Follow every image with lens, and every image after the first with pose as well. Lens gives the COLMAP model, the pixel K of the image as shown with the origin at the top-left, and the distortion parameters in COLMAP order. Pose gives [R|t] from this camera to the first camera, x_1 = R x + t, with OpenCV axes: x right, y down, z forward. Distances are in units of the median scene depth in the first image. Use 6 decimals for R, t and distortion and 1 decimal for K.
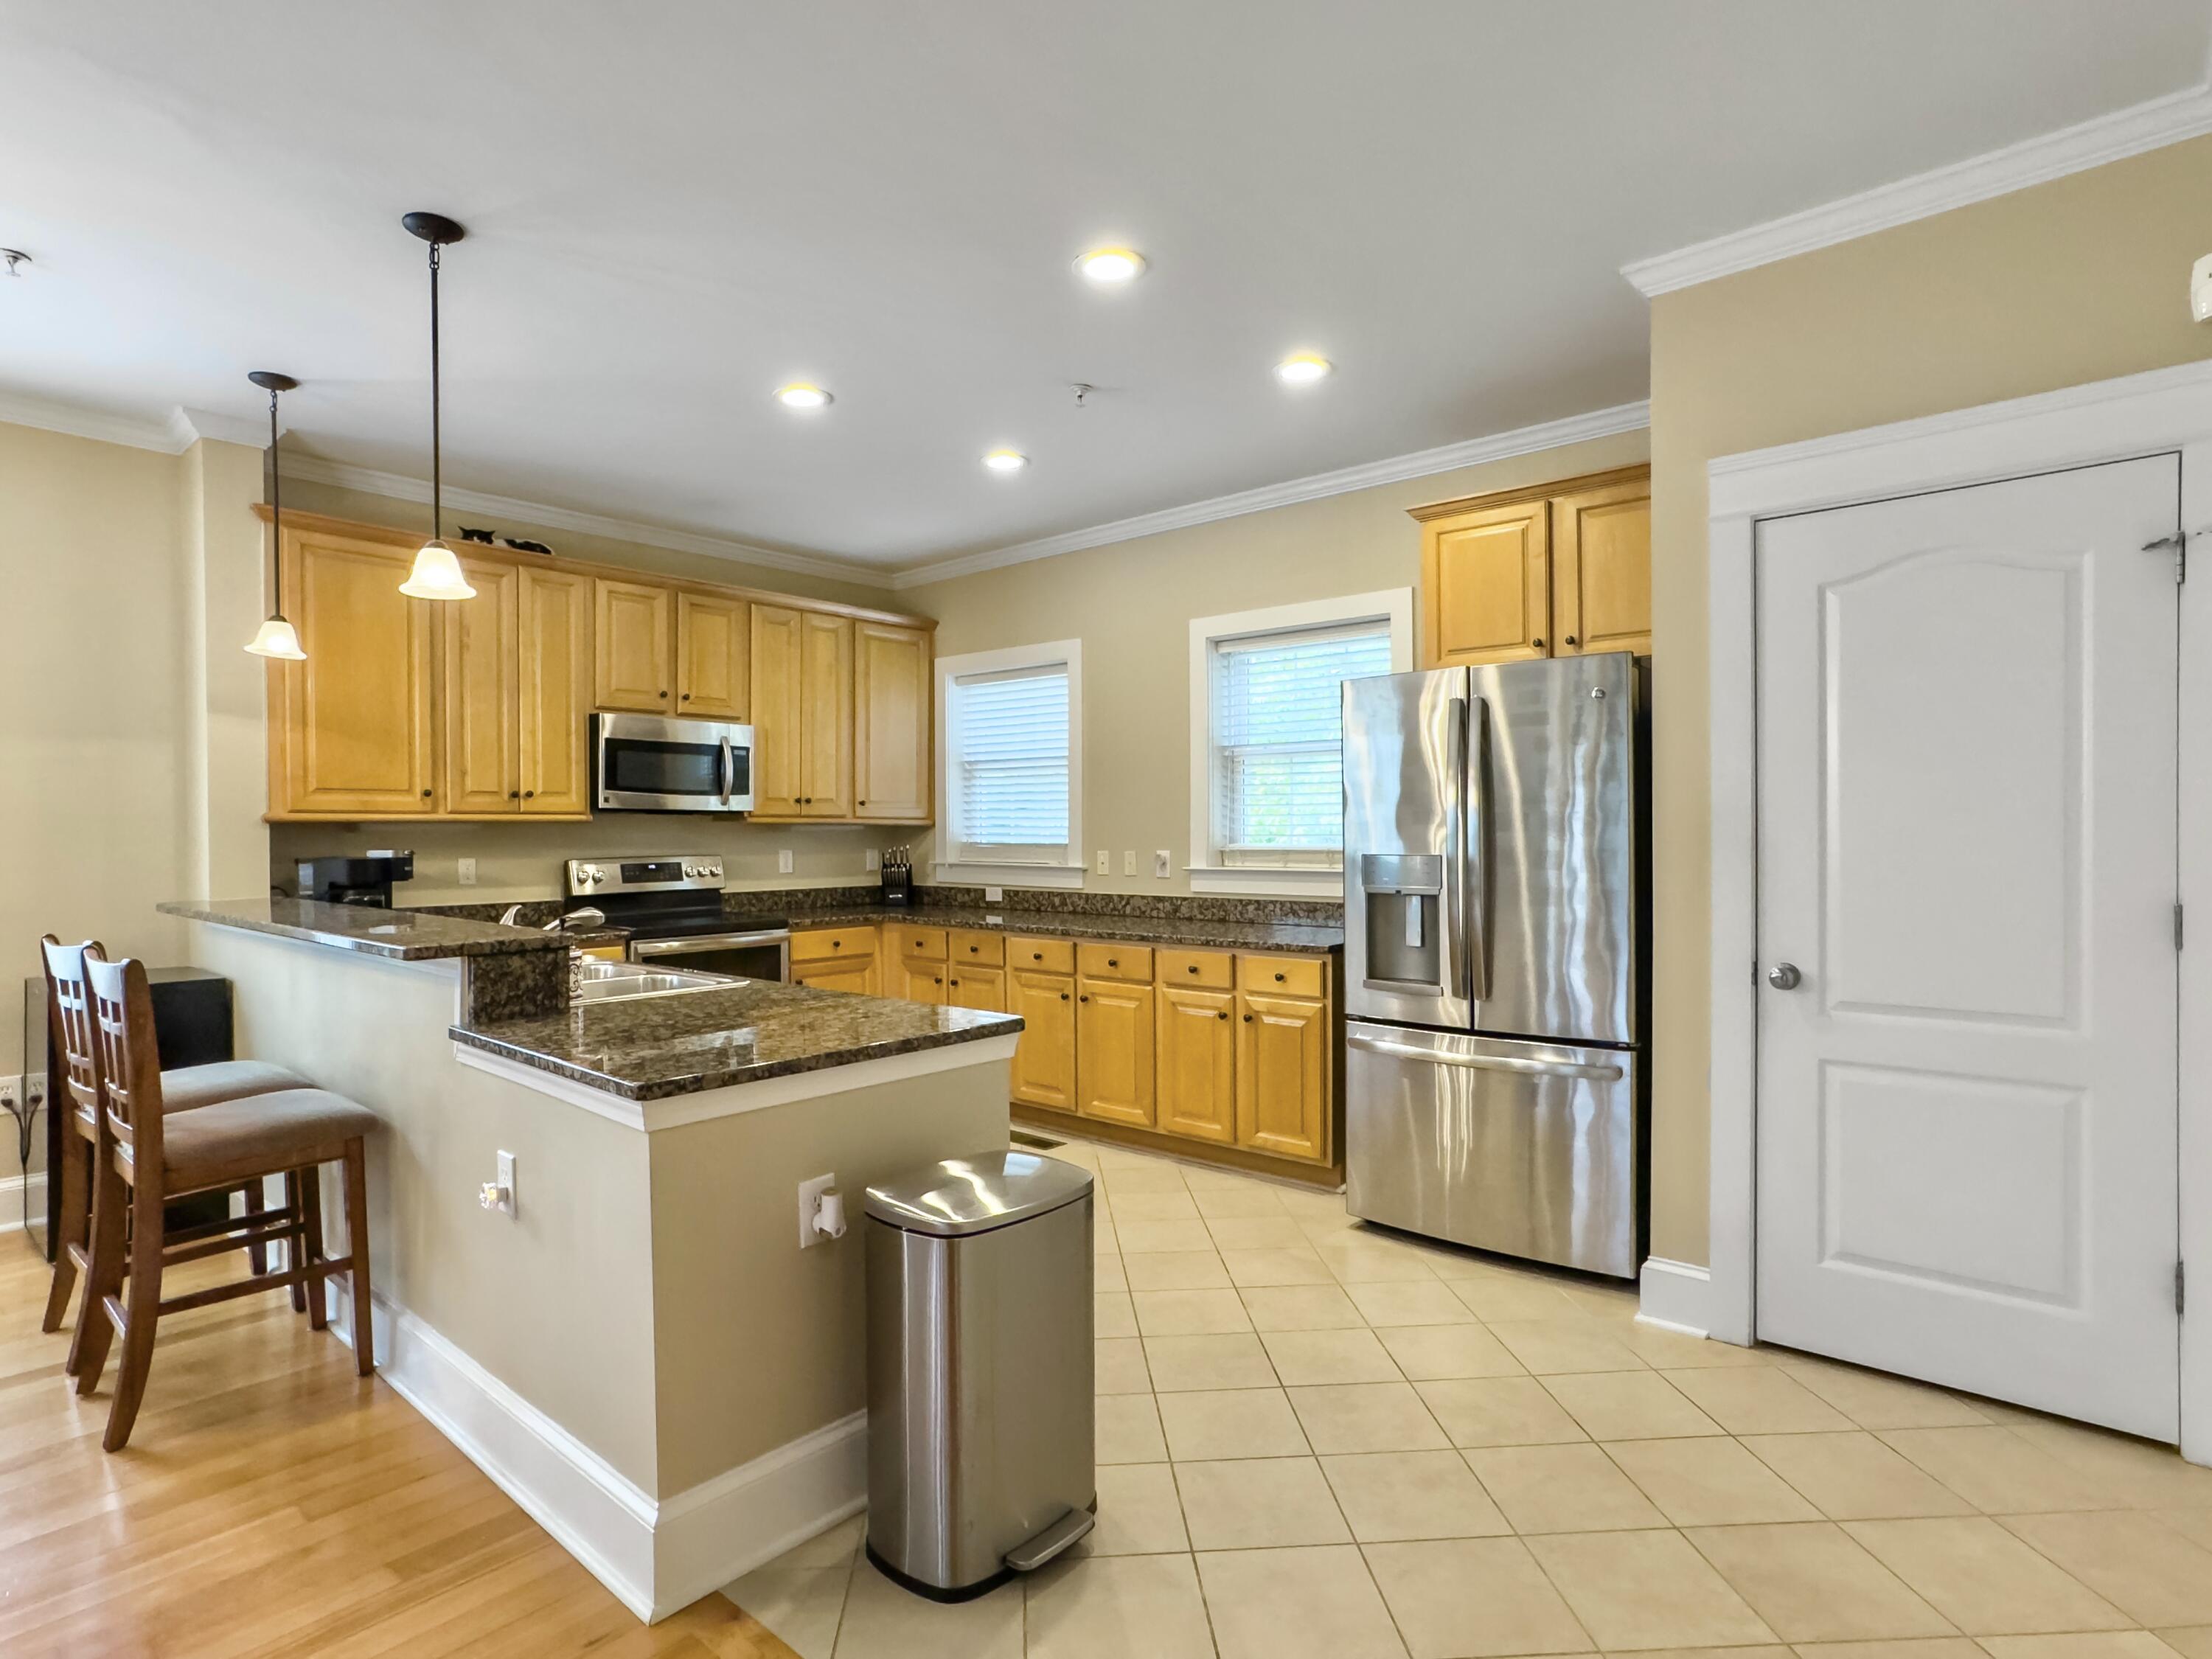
lens RADIAL K [[1151.9, 0, 1094.2], [0, 1151.9, 844.2], [0, 0, 1]] dist [-0.024494, 0.009789]
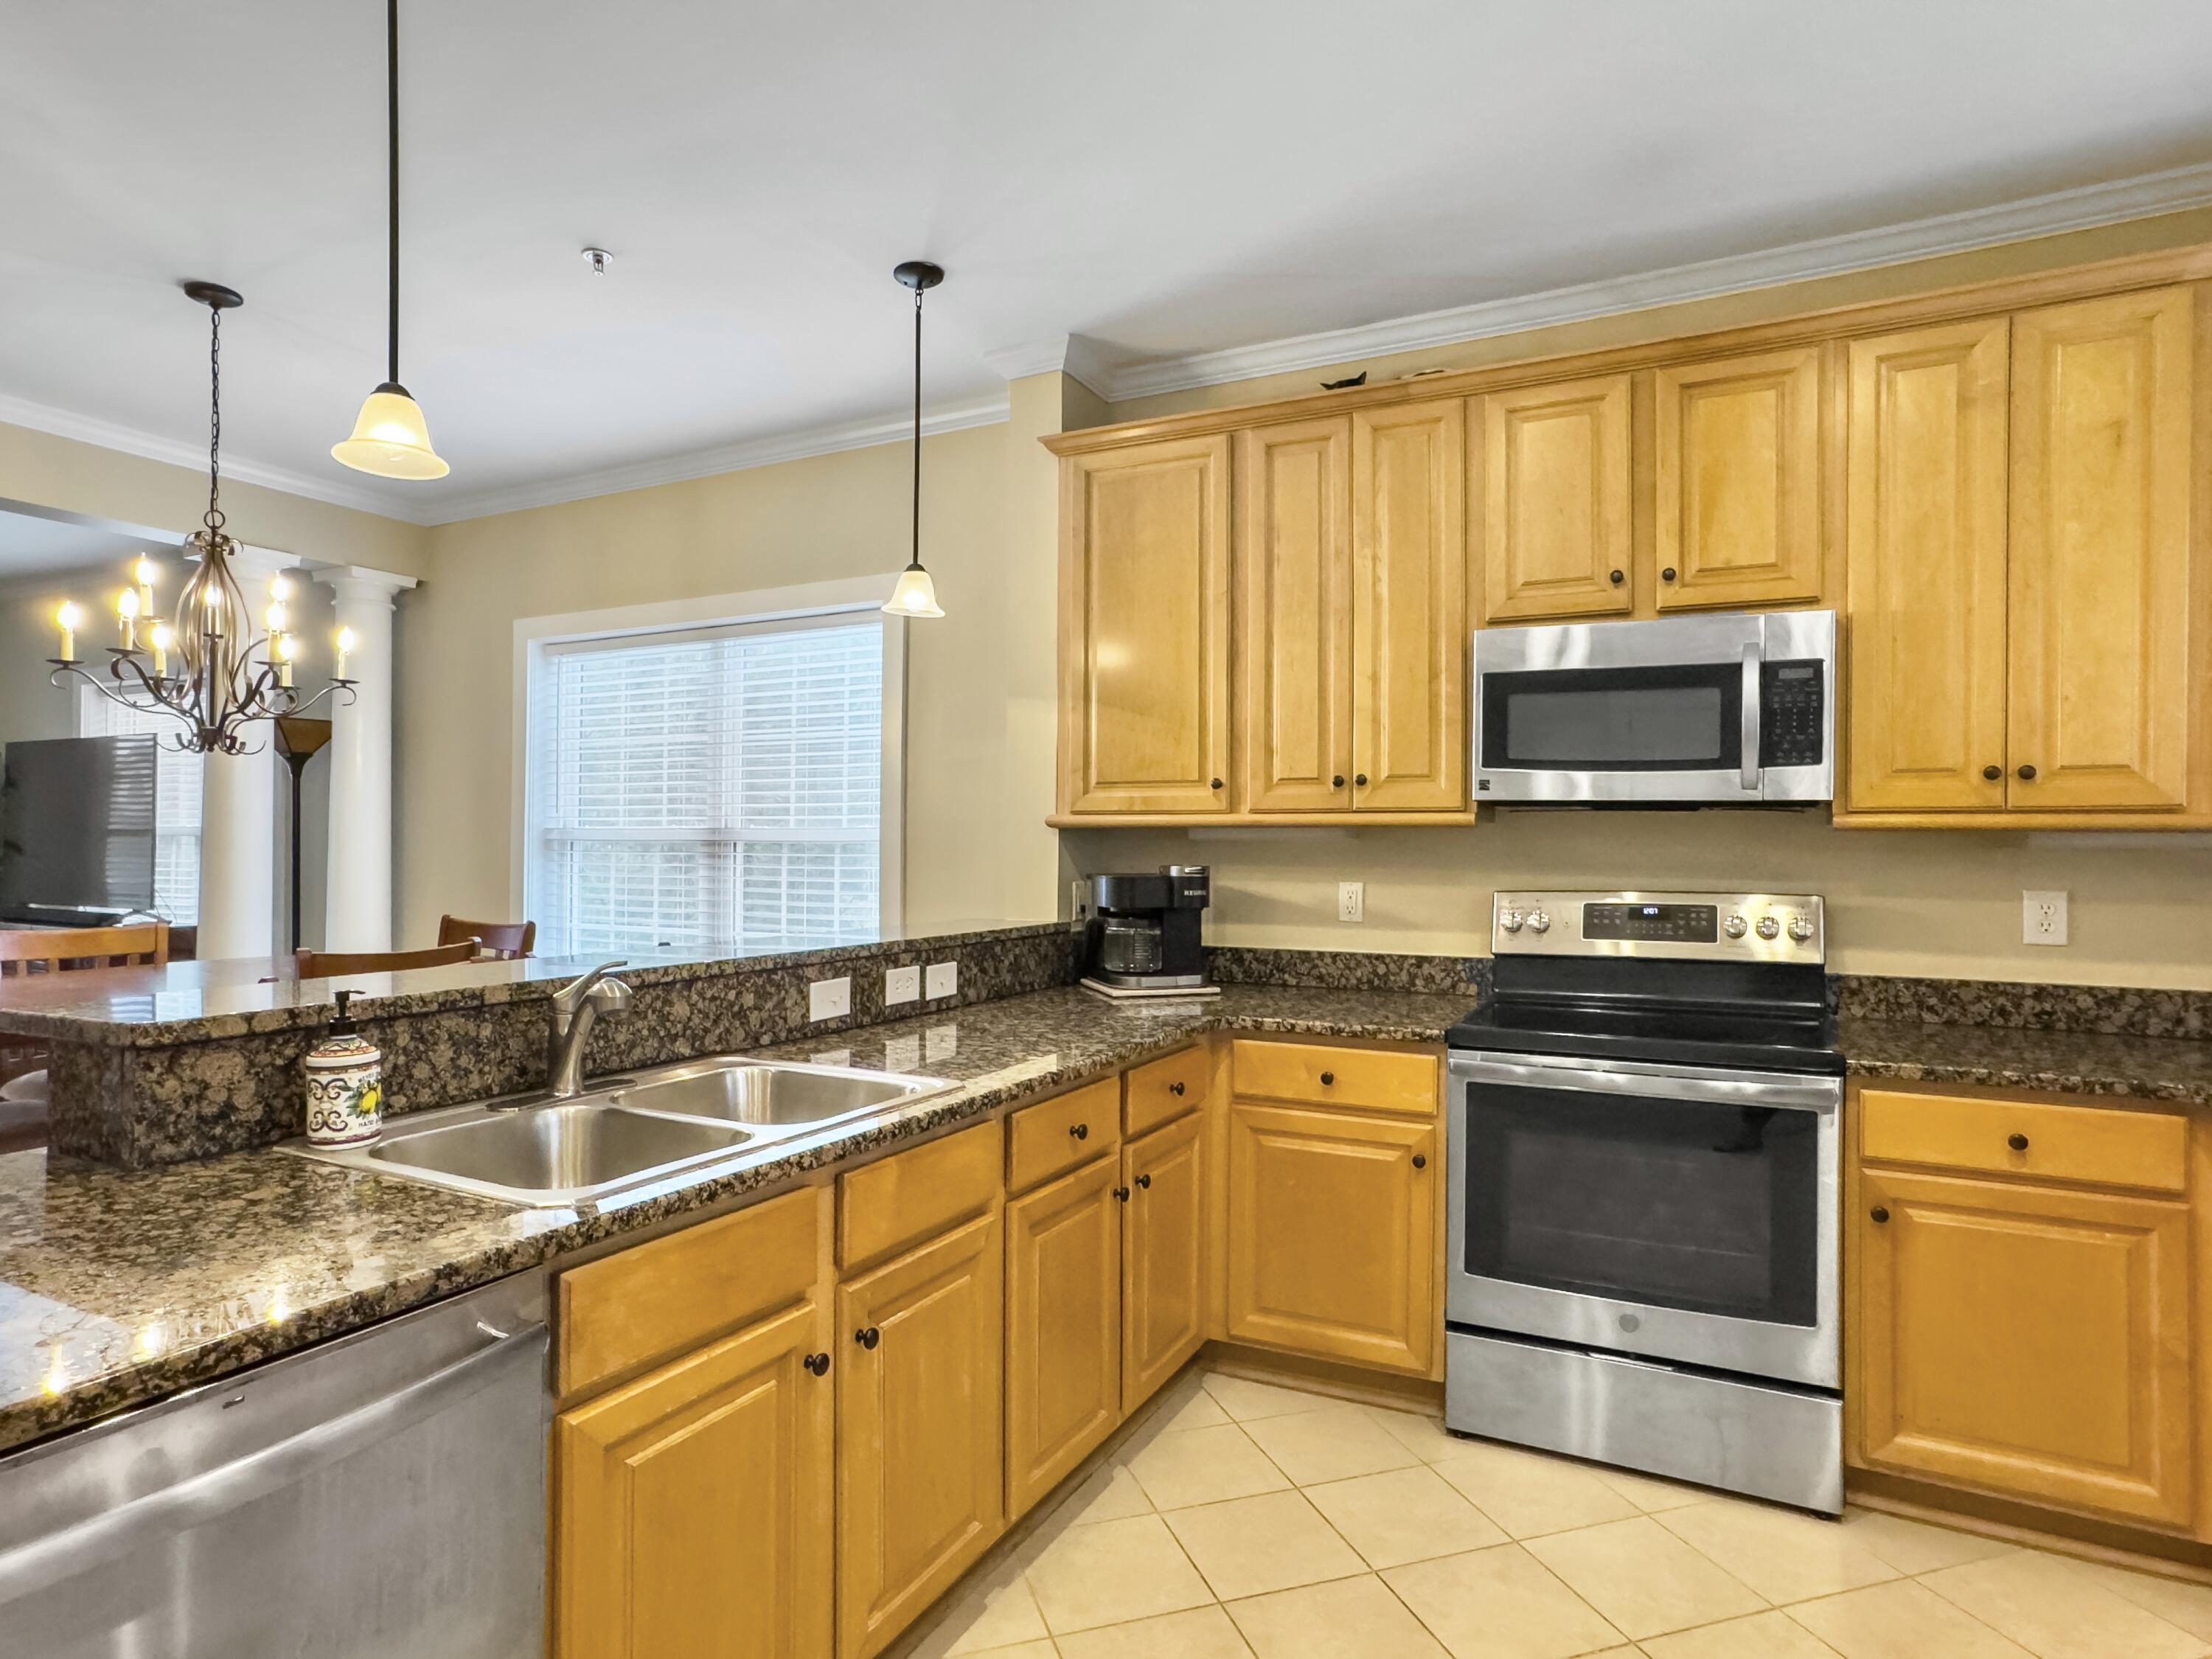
lens RADIAL K [[1286.3, 0, 1070.8], [0, 1286.3, 828.6], [0, 0, 1]] dist [-0.044887, 0.036697]
pose [[0.235854, -0.004064, -0.971780, 0.131527], [-0.018974, 0.999781, -0.008786, -0.008903], [0.971603, 0.020510, 0.235725, 0.679276]]
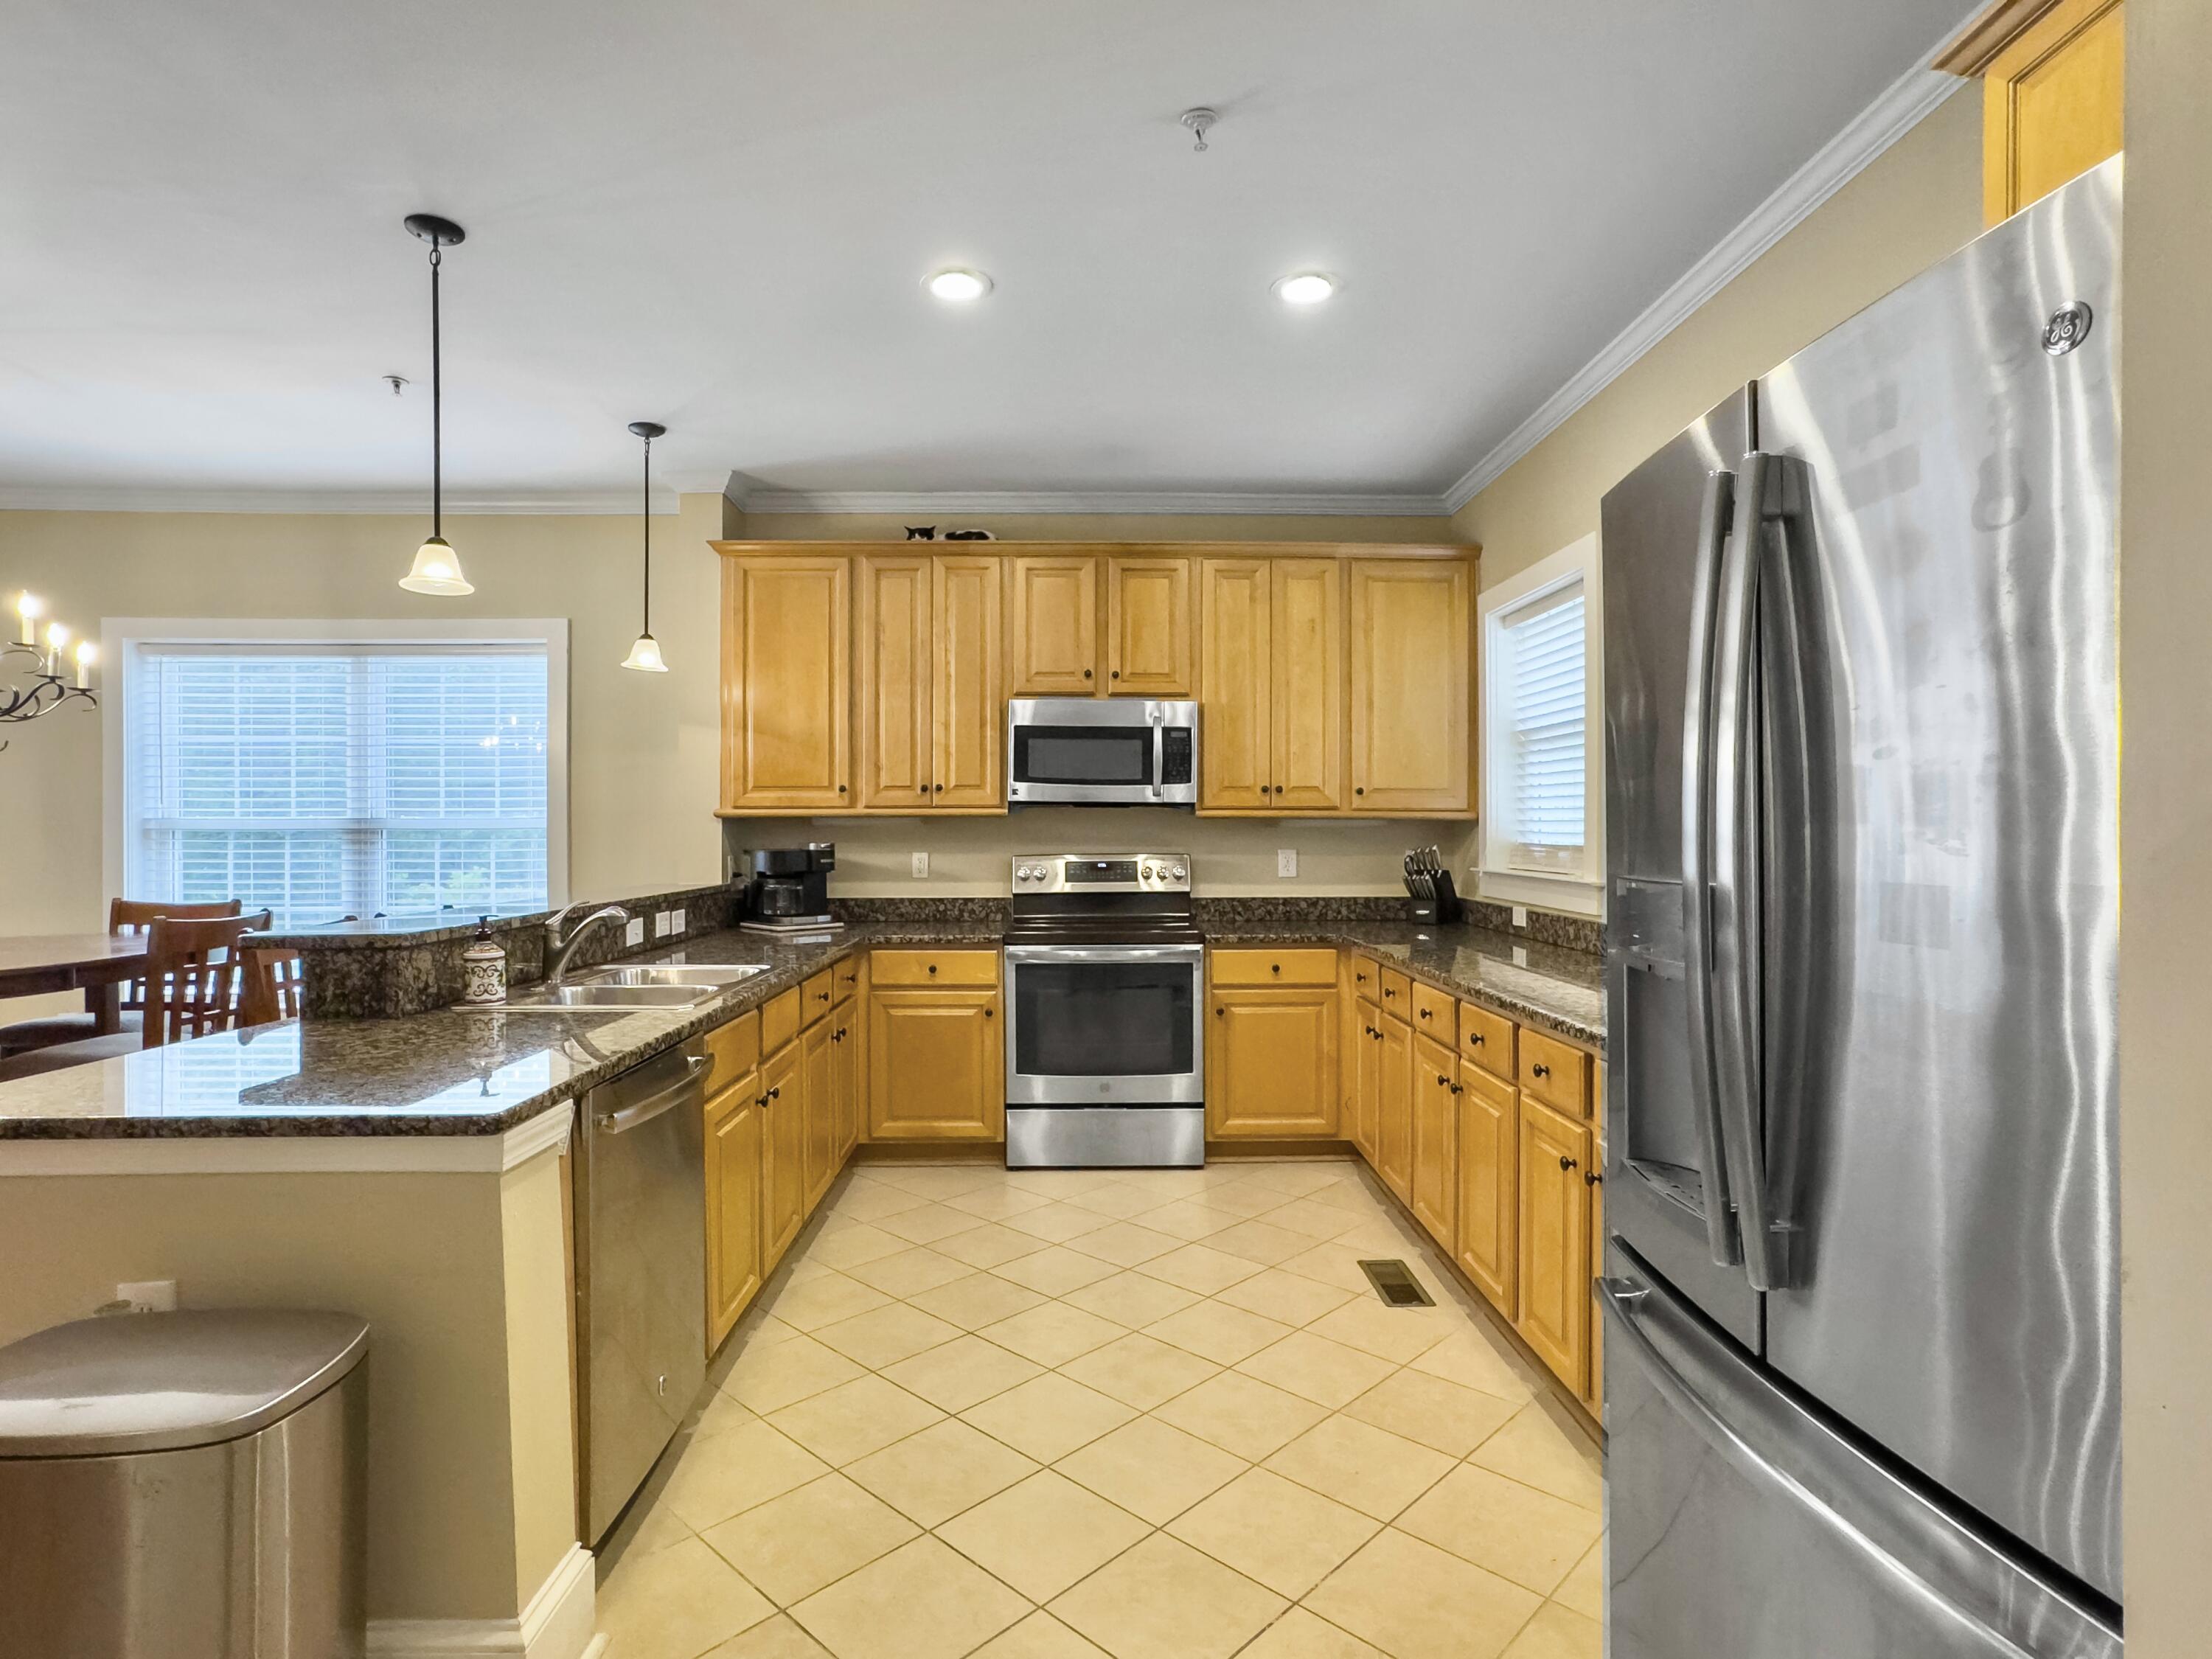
lens RADIAL K [[1195.4, 0, 1132.4], [0, 1195.4, 807.1], [0, 0, 1]] dist [-0.037847, 0.004984]
pose [[0.689242, -0.010179, -0.724460, 0.351939], [-0.010156, 0.999667, -0.023708, -0.004634], [0.724460, 0.023699, 0.688909, 0.412411]]
